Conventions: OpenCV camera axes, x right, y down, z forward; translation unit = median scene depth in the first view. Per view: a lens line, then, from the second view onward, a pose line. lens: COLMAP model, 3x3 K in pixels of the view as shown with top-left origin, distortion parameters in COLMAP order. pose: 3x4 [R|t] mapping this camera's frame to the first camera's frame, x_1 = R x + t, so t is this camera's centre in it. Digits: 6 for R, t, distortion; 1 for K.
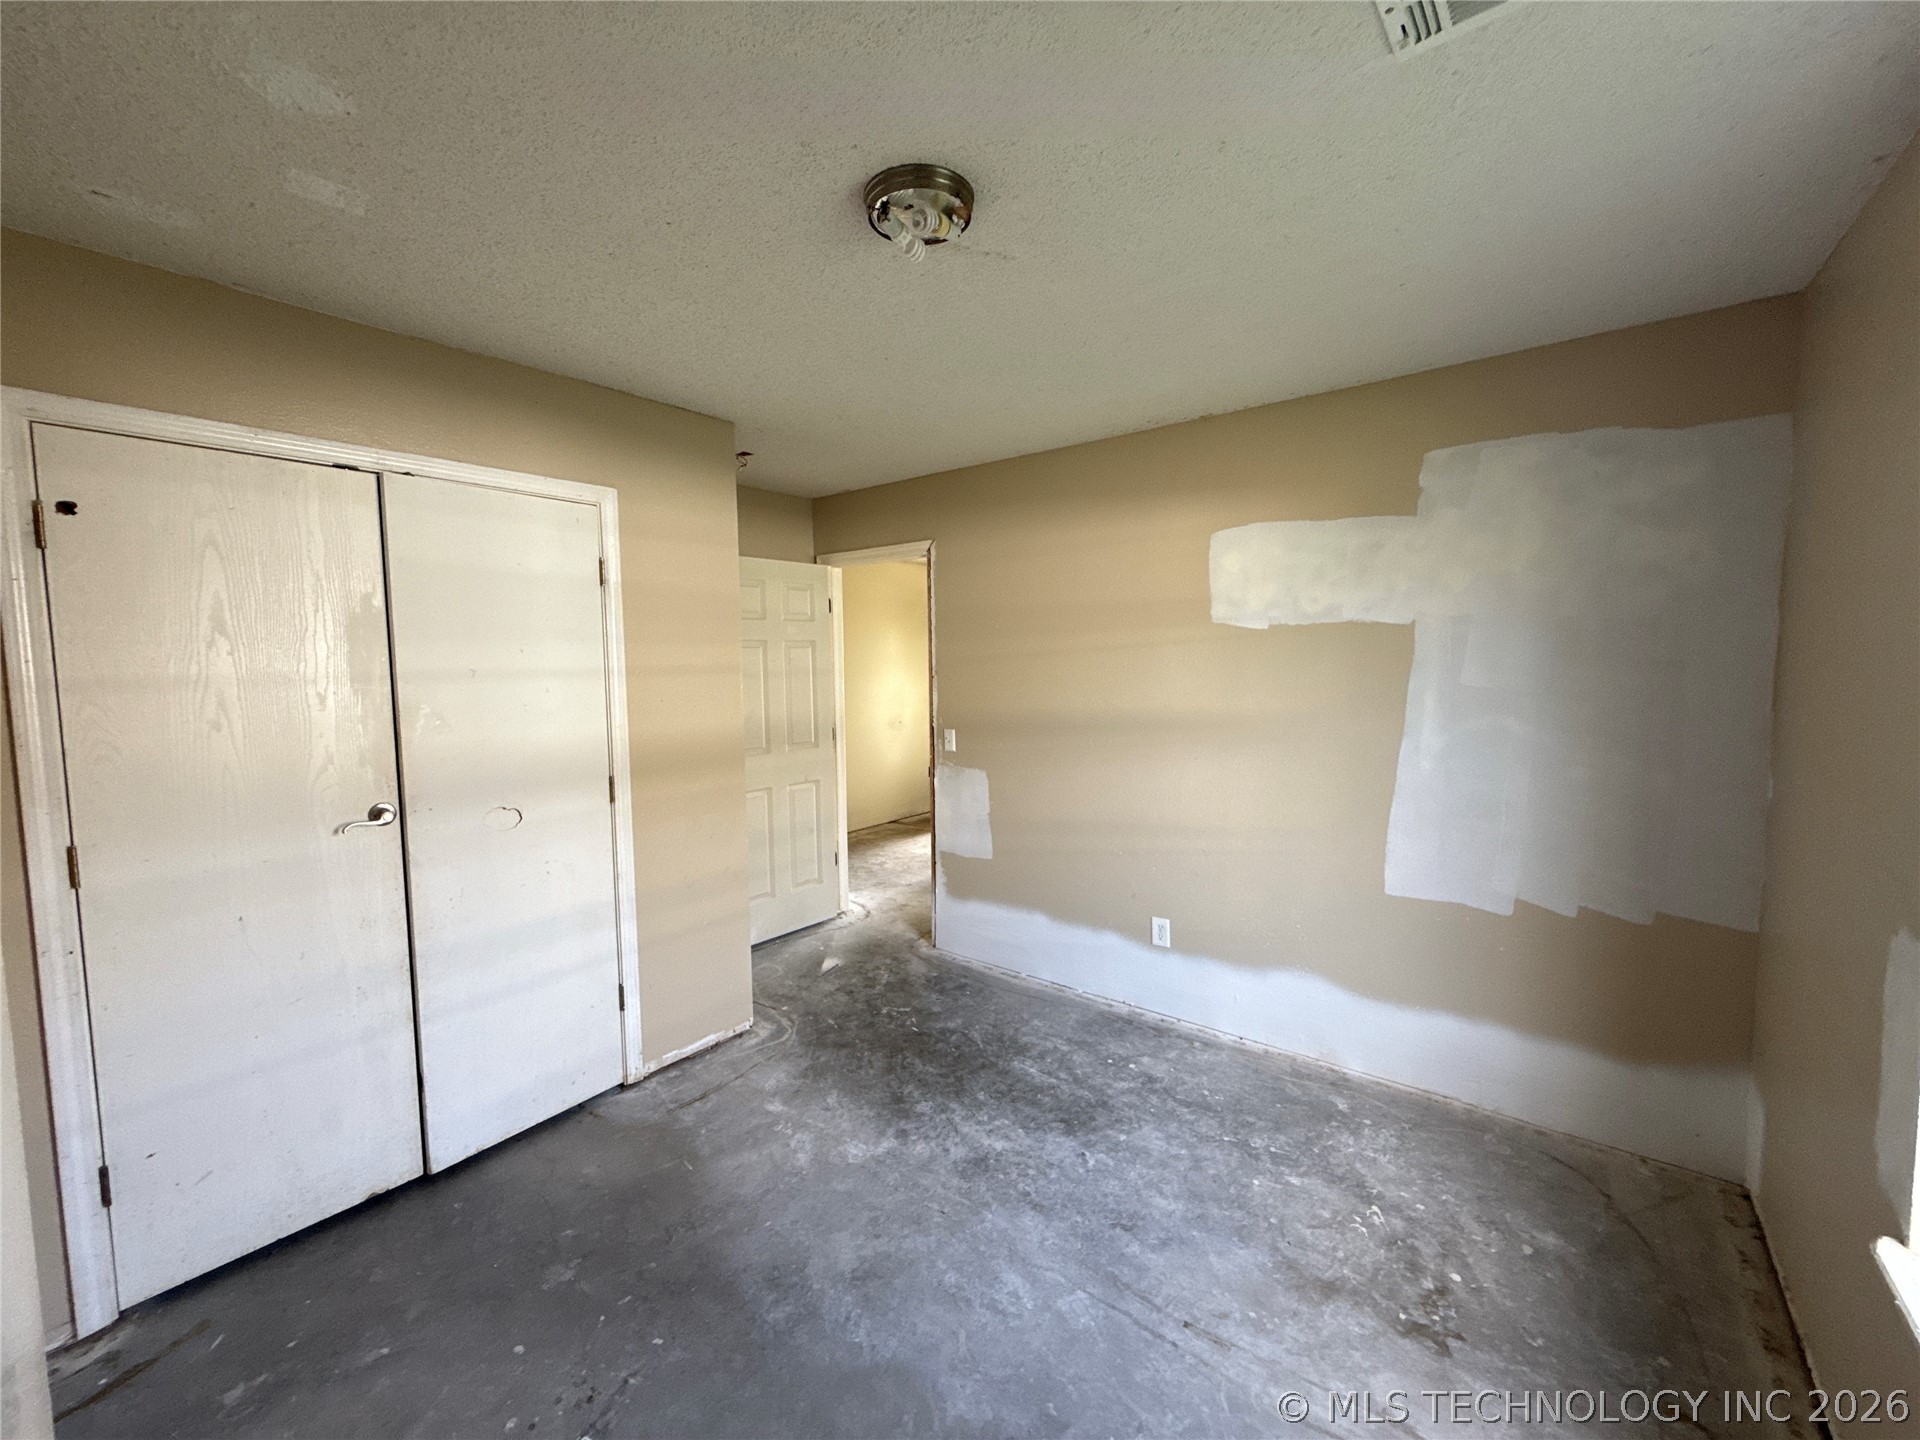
lens RADIAL K [[773.9, 0, 960.0], [0, 773.9, 720.0], [0, 0, 1]] dist [0.000713, 0.000116]
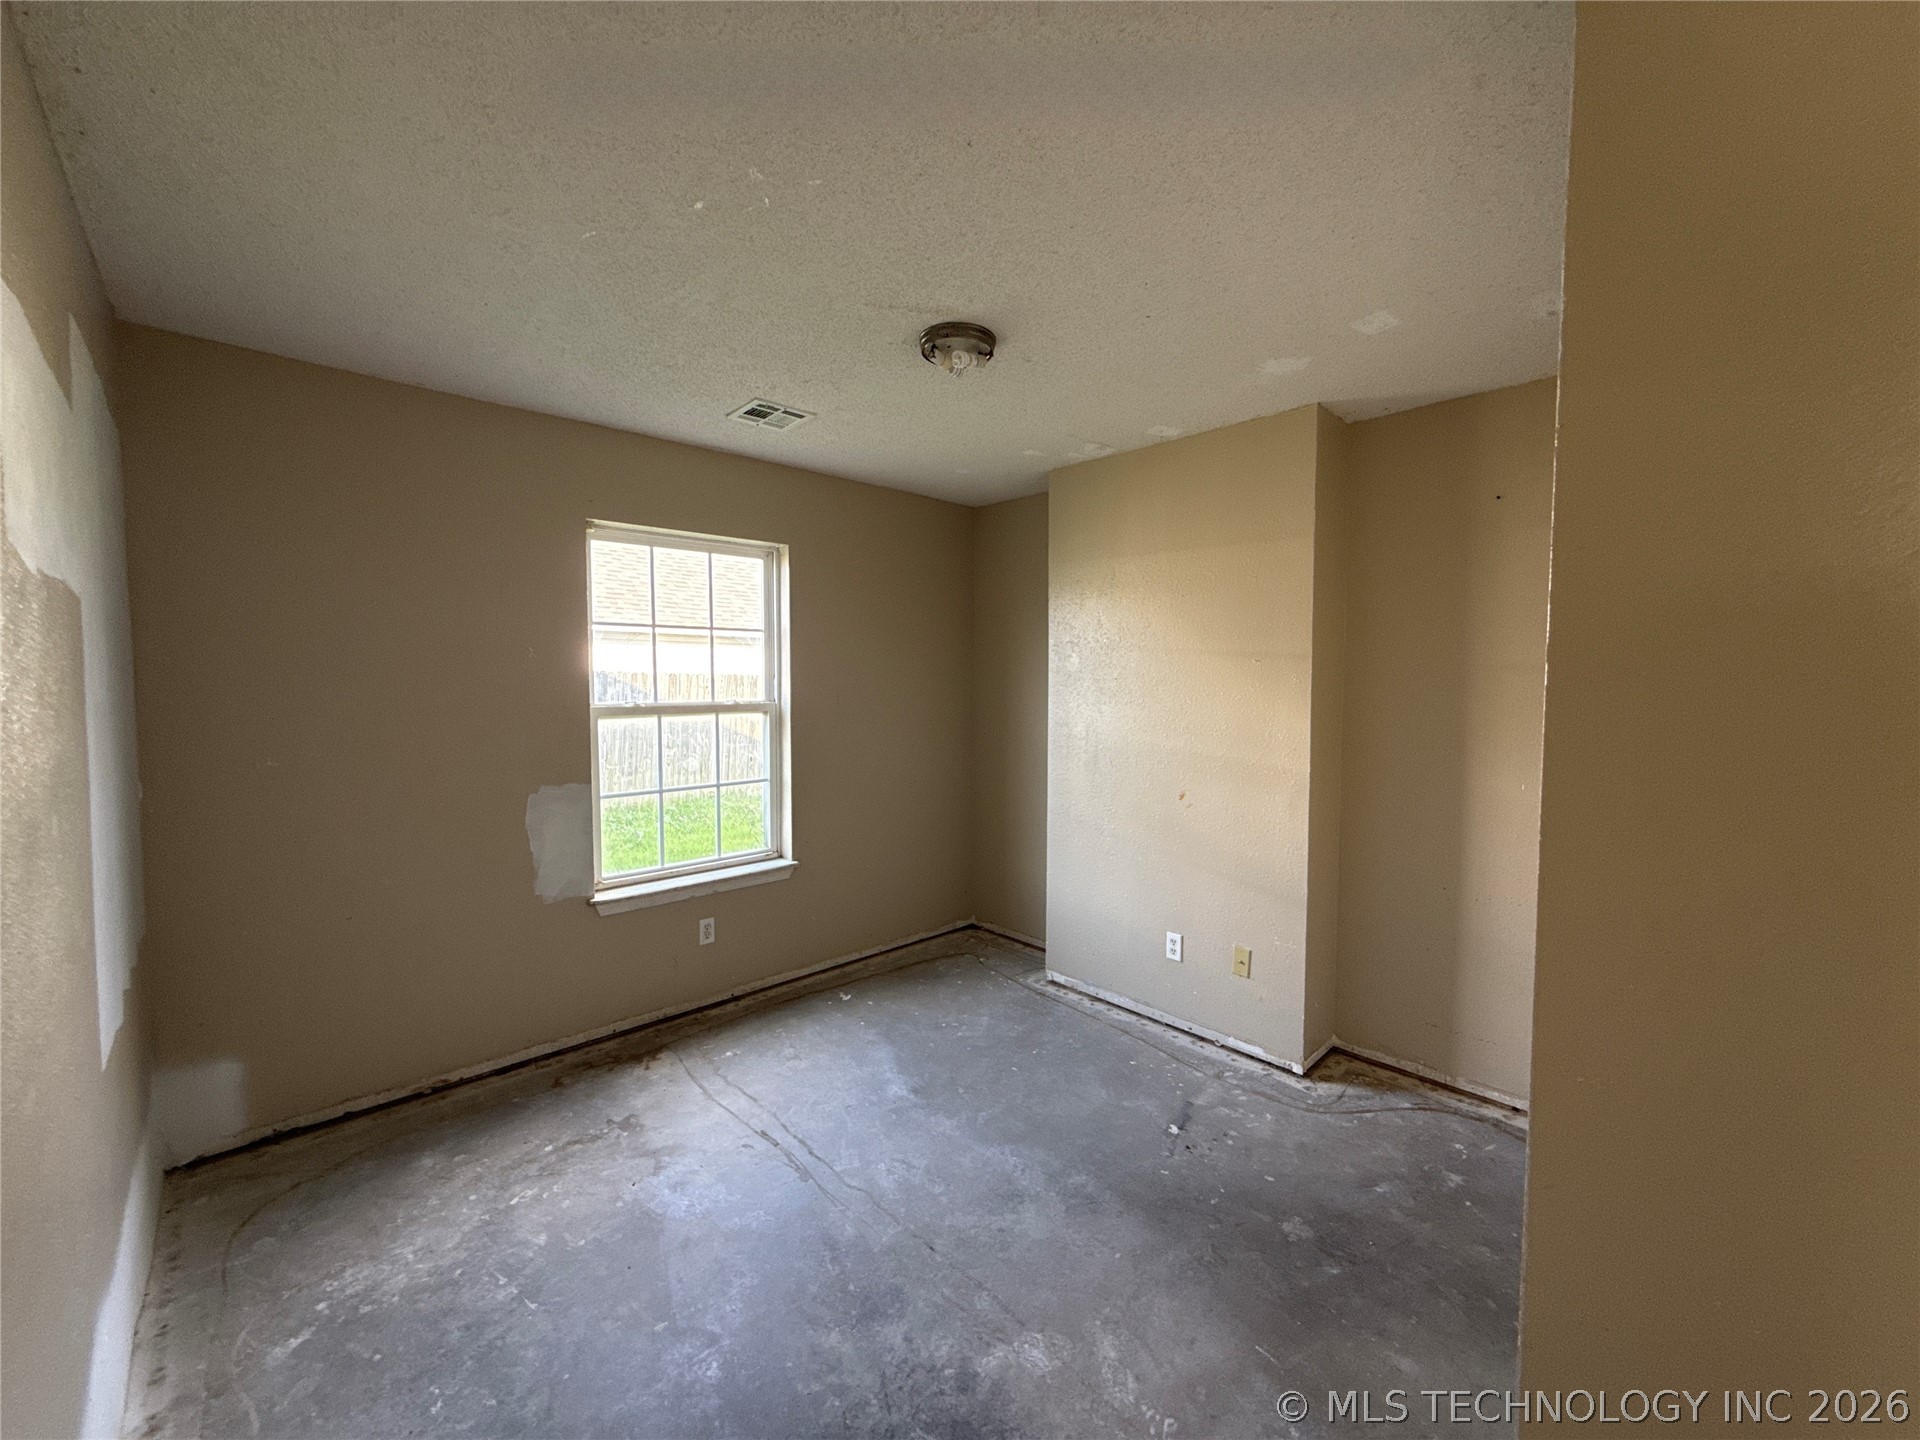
lens RADIAL K [[773.9, 0, 960.0], [0, 773.9, 720.0], [0, 0, 1]] dist [0.000713, 0.000116]
pose [[-0.989423, 0.002646, 0.145037, -0.202004], [0.021302, 0.991644, 0.127230, -0.119735], [-0.143489, 0.128974, -0.981212, 1.914929]]
